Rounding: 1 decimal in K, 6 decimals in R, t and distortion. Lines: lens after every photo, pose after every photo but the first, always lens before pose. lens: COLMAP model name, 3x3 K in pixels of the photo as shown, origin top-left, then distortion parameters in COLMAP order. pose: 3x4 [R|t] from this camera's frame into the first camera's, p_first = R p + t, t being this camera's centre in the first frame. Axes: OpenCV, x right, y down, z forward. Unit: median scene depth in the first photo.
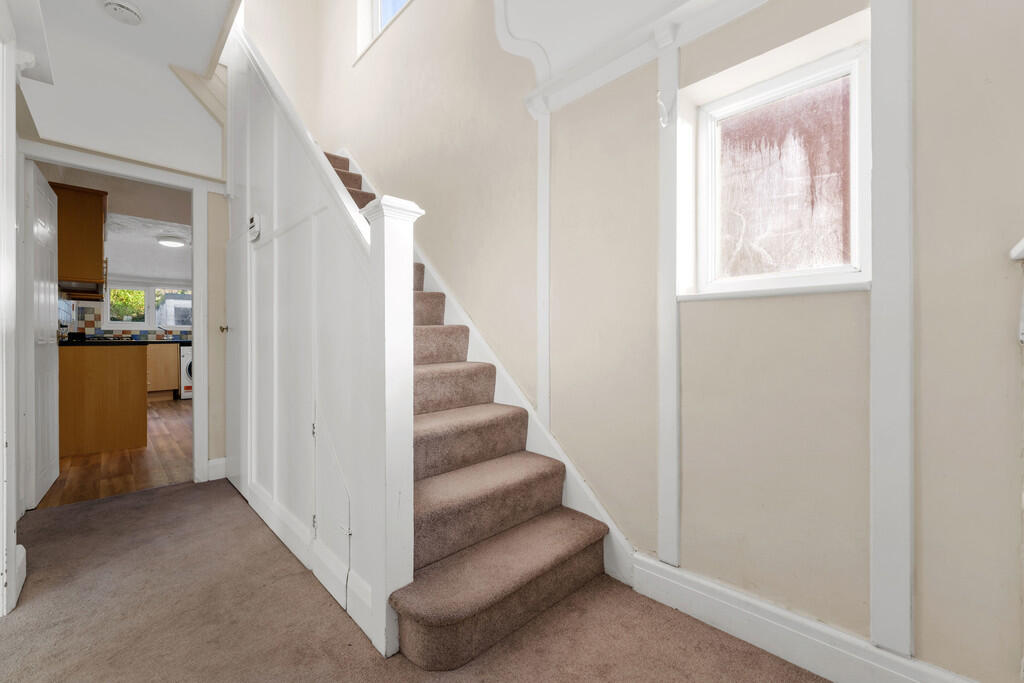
lens RADIAL K [[419.4, 0, 512.4], [0, 419.4, 339.2], [0, 0, 1]] dist [0.000572, 0.000033]
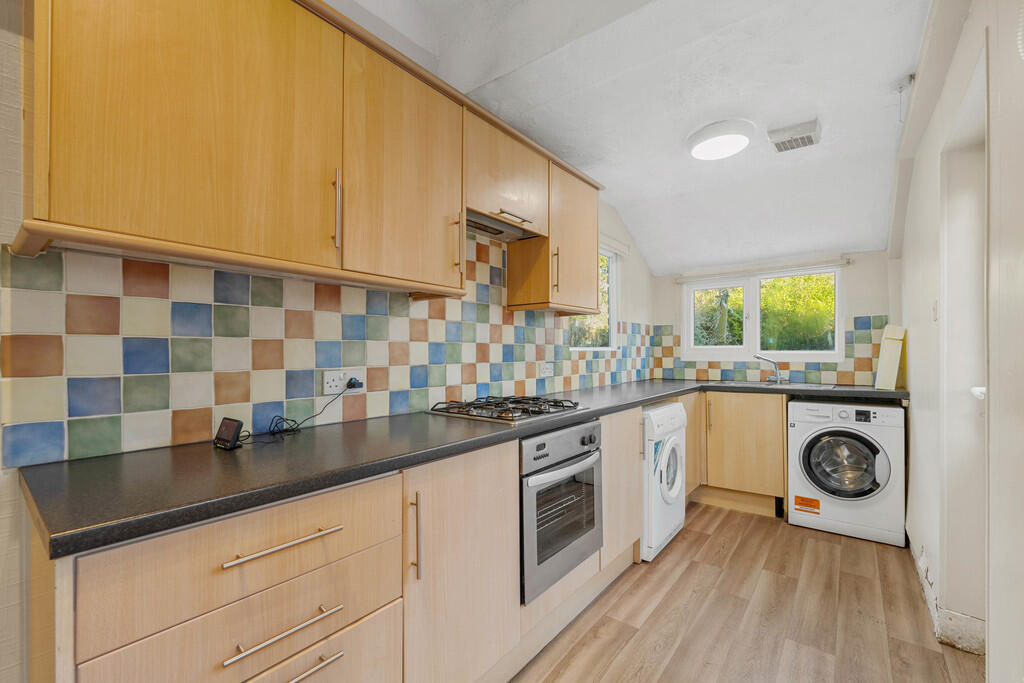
lens RADIAL K [[419.4, 0, 514.0], [0, 419.4, 348.7], [0, 0, 1]] dist [0.000572, 0.000033]
pose [[0.131539, -0.006743, -0.991288, -0.398815], [-0.000493, 0.999976, -0.006868, -0.035294], [0.991311, 0.001392, 0.131533, 0.667493]]
